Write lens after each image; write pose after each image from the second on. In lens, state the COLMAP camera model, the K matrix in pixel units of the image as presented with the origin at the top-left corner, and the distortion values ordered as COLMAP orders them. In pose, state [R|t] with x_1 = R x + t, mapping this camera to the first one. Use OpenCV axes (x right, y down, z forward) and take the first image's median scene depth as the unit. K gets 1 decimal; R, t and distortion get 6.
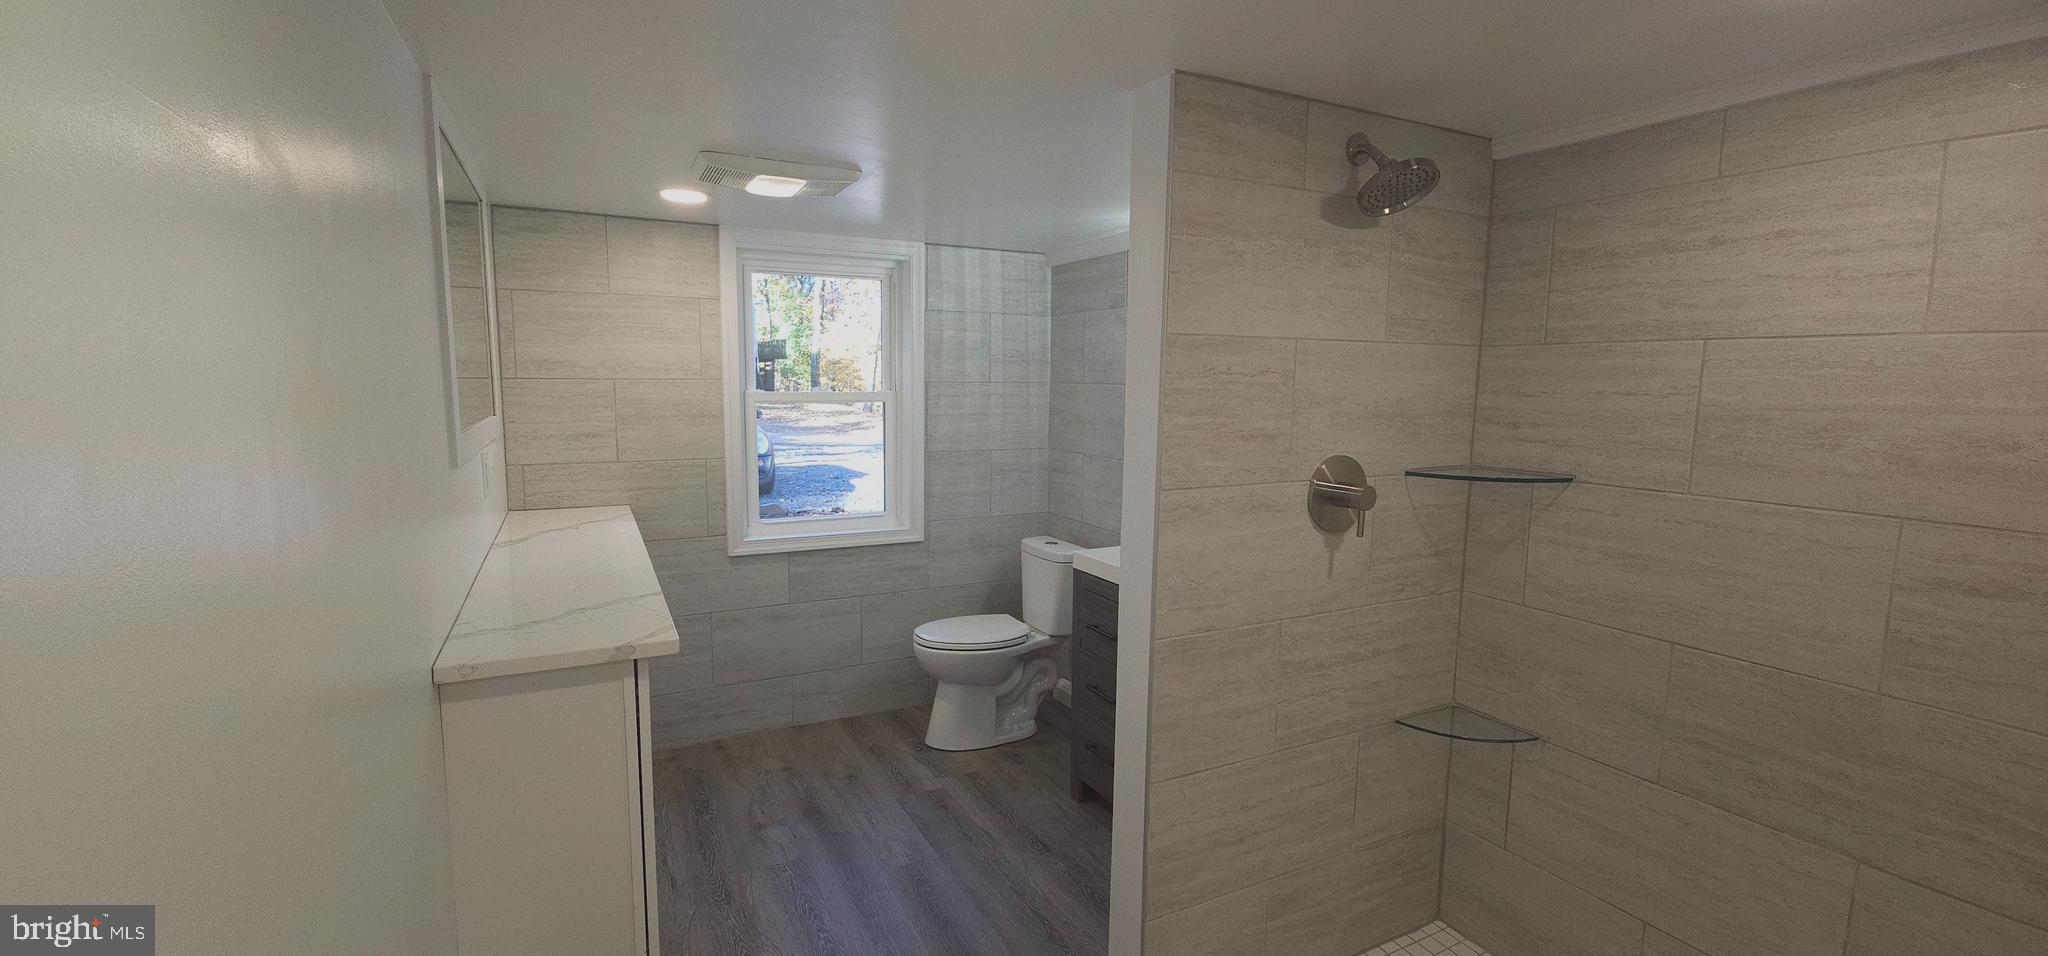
lens RADIAL K [[832.1, 0, 984.1], [0, 832.1, 486.8], [0, 0, 1]] dist [0.000822, -0.007296]
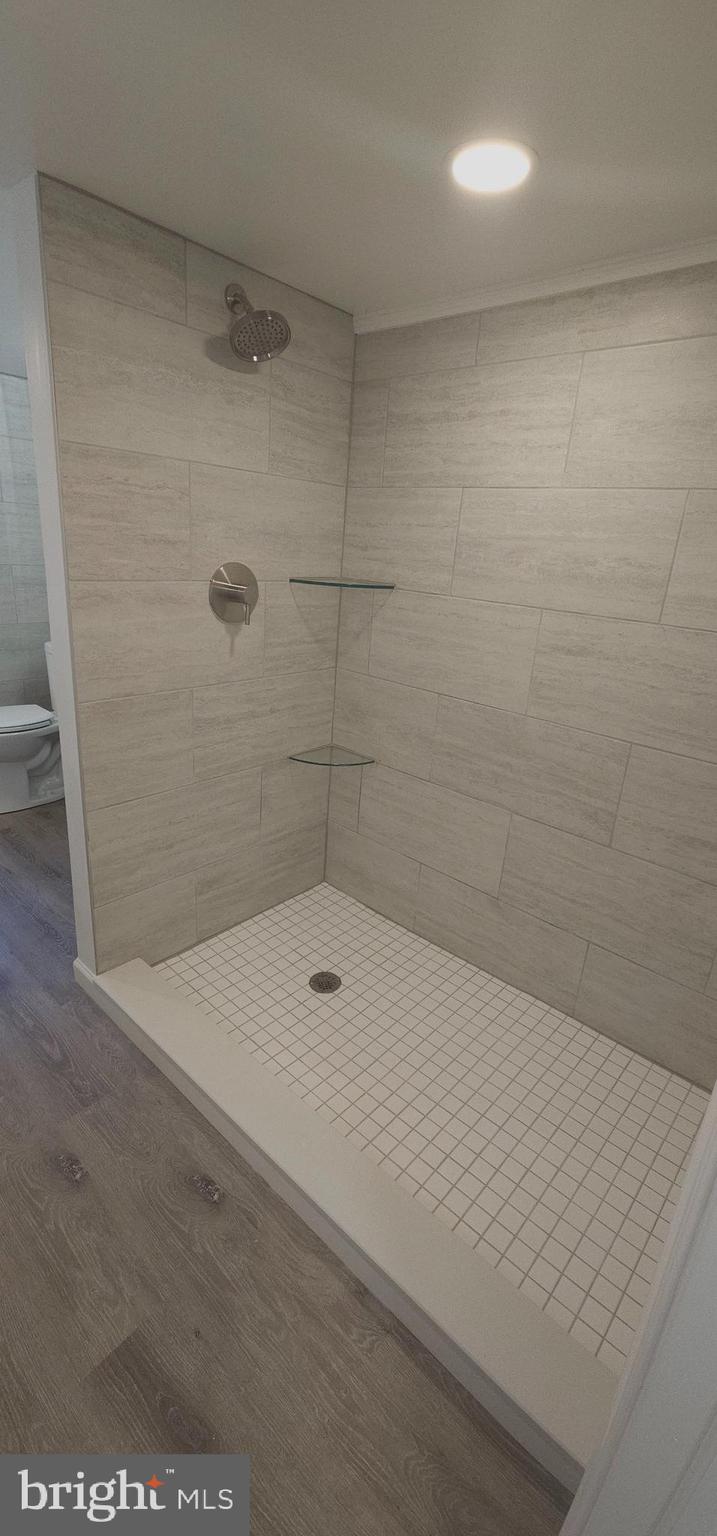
lens RADIAL K [[625.5, 0, 358.5], [0, 625.5, 768.0], [0, 0, 1]] dist [0.000208, 0.000116]
pose [[0.927419, -0.074278, 0.366575, 0.224438], [-0.012301, 0.973495, 0.228377, 0.051732], [-0.373823, -0.216310, 0.901924, -0.043735]]
